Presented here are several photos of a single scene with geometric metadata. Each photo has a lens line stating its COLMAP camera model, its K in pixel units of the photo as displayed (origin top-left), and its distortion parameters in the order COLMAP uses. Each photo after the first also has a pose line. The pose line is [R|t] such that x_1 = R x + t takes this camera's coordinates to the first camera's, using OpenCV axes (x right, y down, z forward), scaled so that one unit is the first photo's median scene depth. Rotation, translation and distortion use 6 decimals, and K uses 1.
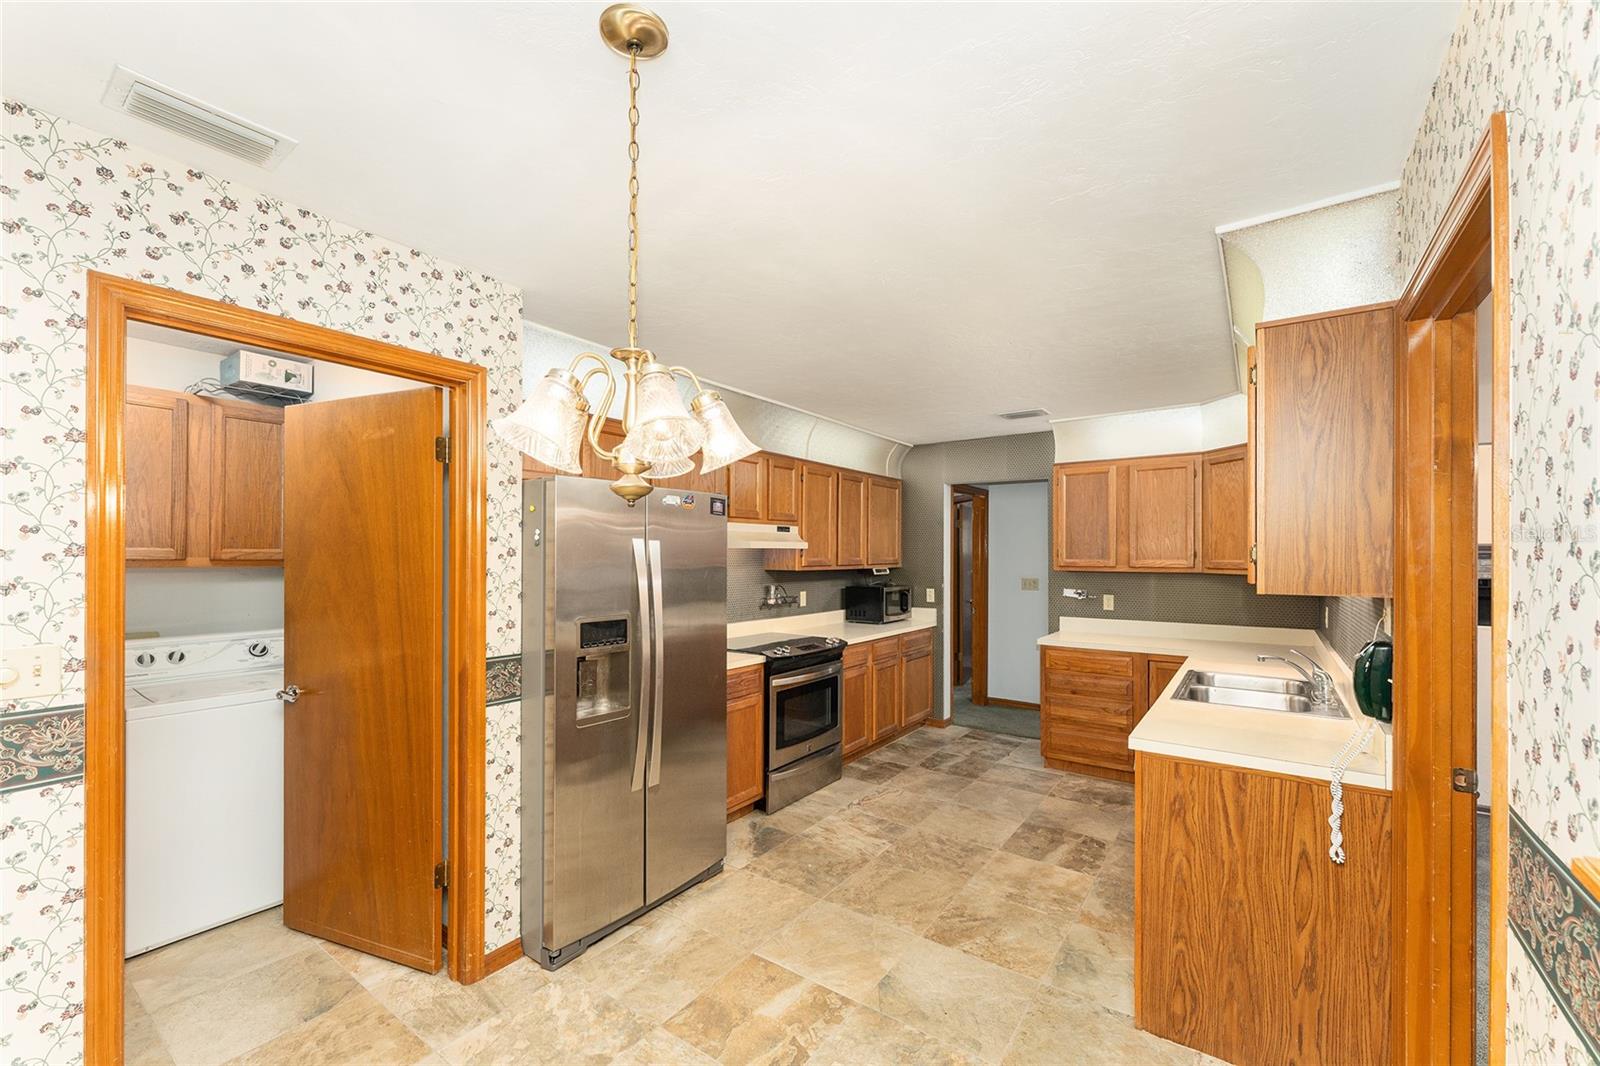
lens RADIAL K [[642.5, 0, 787.5], [0, 642.5, 547.3], [0, 0, 1]] dist [-0.002328, 0.000089]
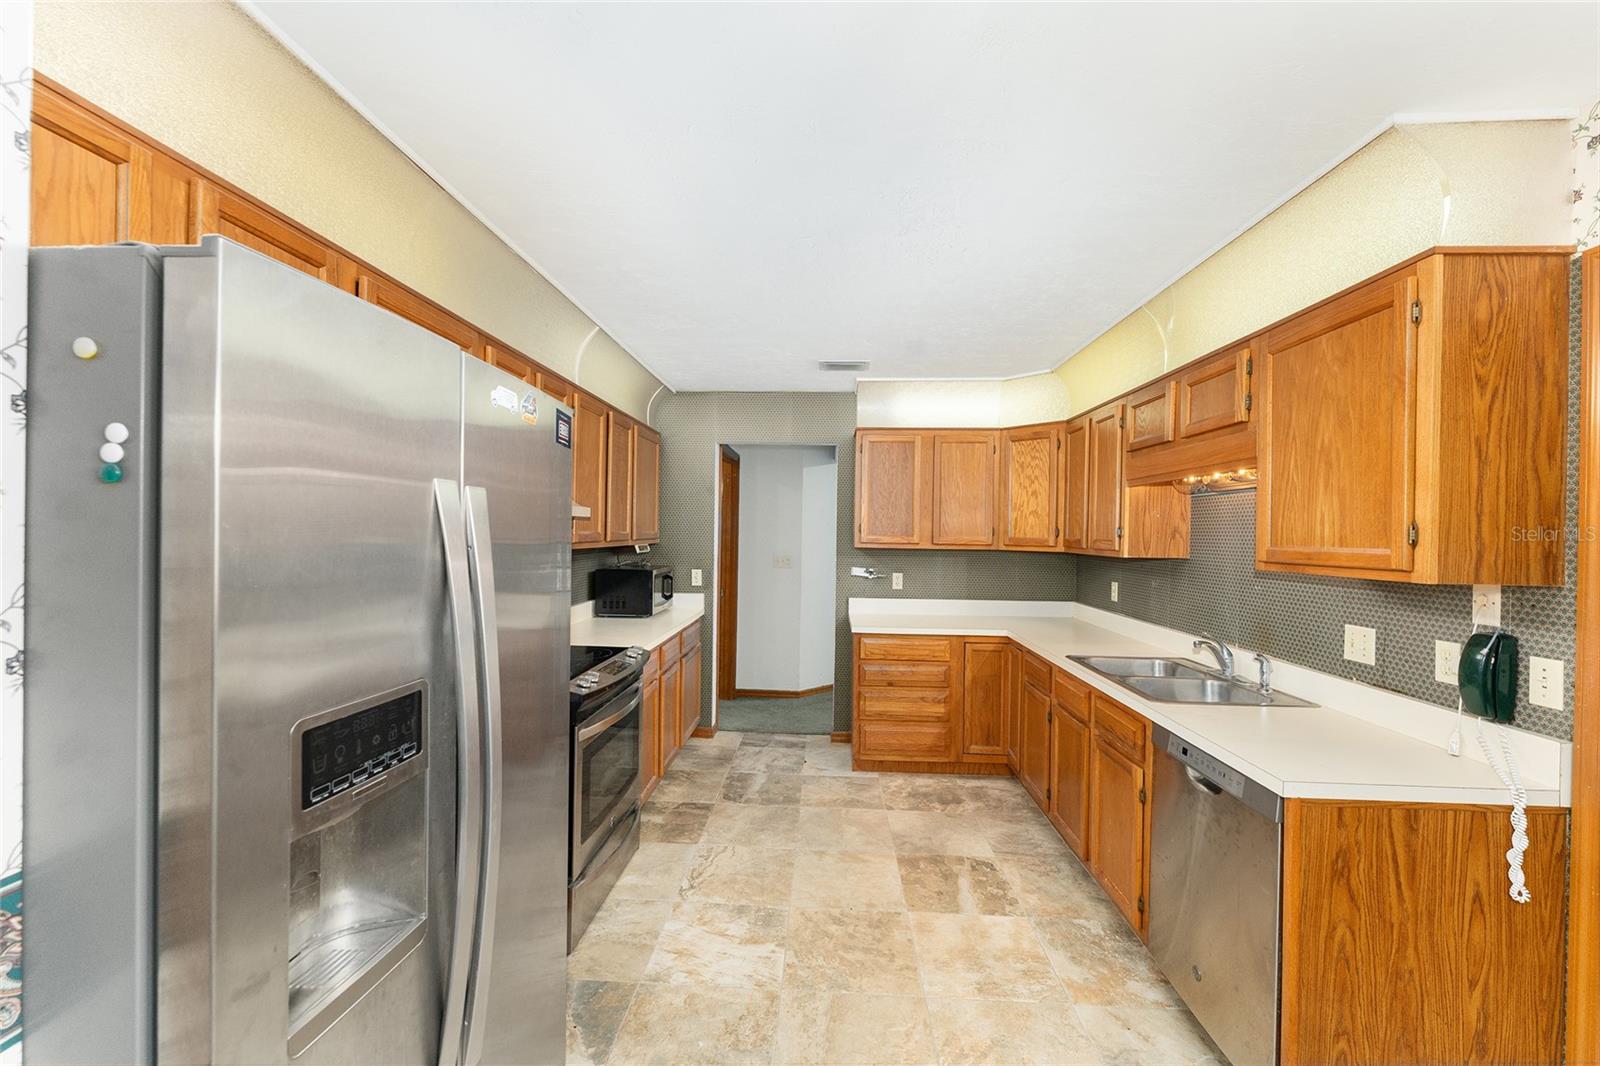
lens RADIAL K [[642.5, 0, 791.4], [0, 642.5, 533.1], [0, 0, 1]] dist [-0.002328, 0.000089]
pose [[0.836508, 0.008307, 0.547892, -0.202166], [-0.019514, 0.999702, 0.014636, 0.006800], [-0.547607, -0.022935, 0.836421, 0.411902]]
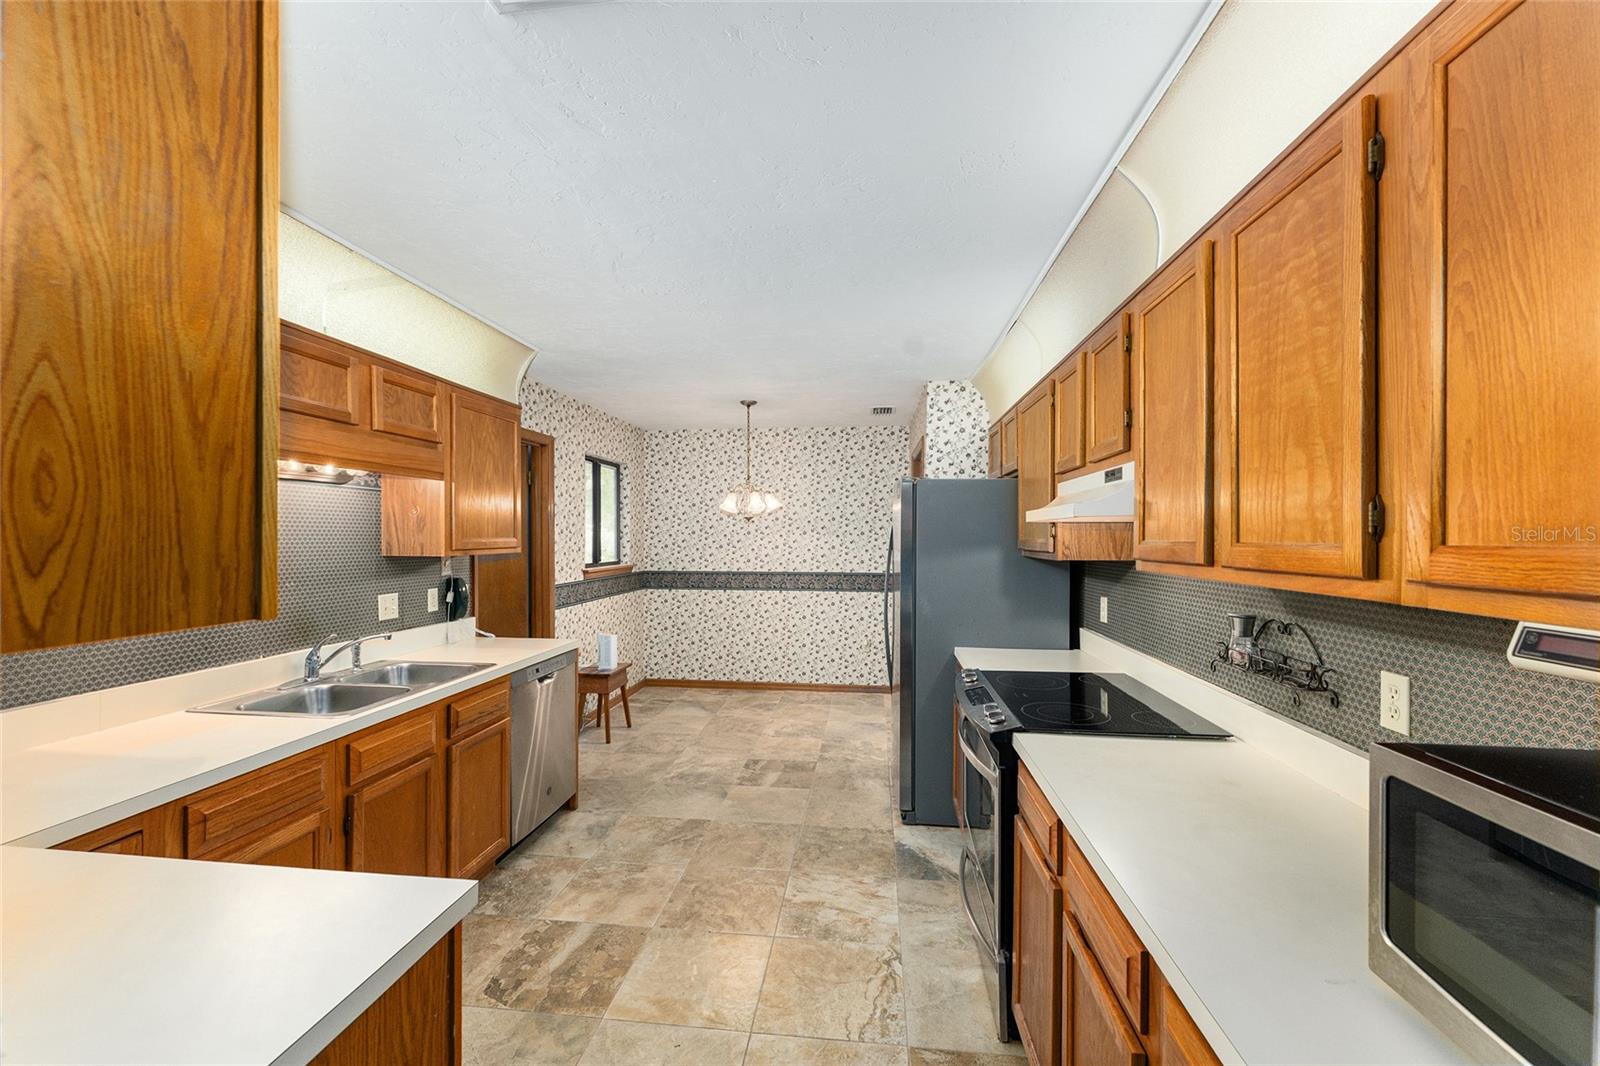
lens RADIAL K [[642.5, 0, 809.9], [0, 642.5, 536.8], [0, 0, 1]] dist [-0.002328, 0.000089]
pose [[-0.856924, -0.003445, -0.515432, 0.520464], [0.002024, 0.999947, -0.010047, 0.025672], [0.515439, -0.009652, -0.856872, 1.622016]]
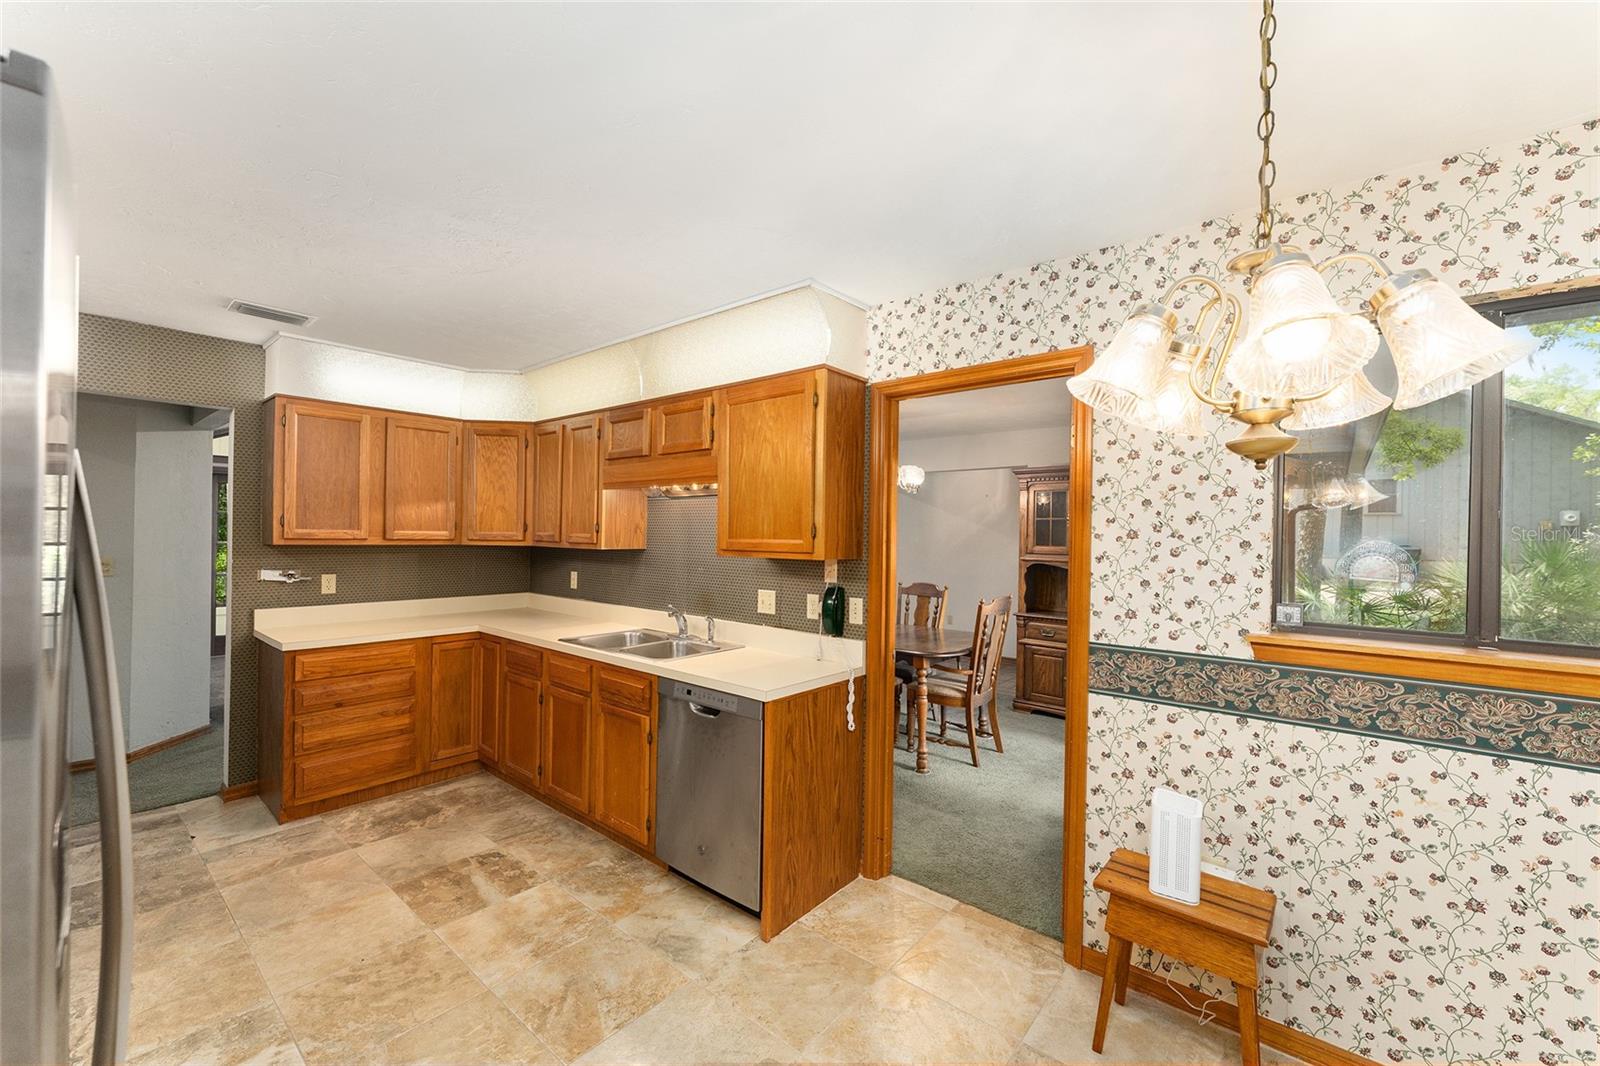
lens RADIAL K [[642.5, 0, 800.6], [0, 642.5, 534.1], [0, 0, 1]] dist [-0.002328, 0.000089]
pose [[0.059416, 0.000707, 0.998233, -0.348752], [-0.029660, 0.999559, 0.001057, 0.008916], [-0.997793, -0.029670, 0.059411, 0.517595]]
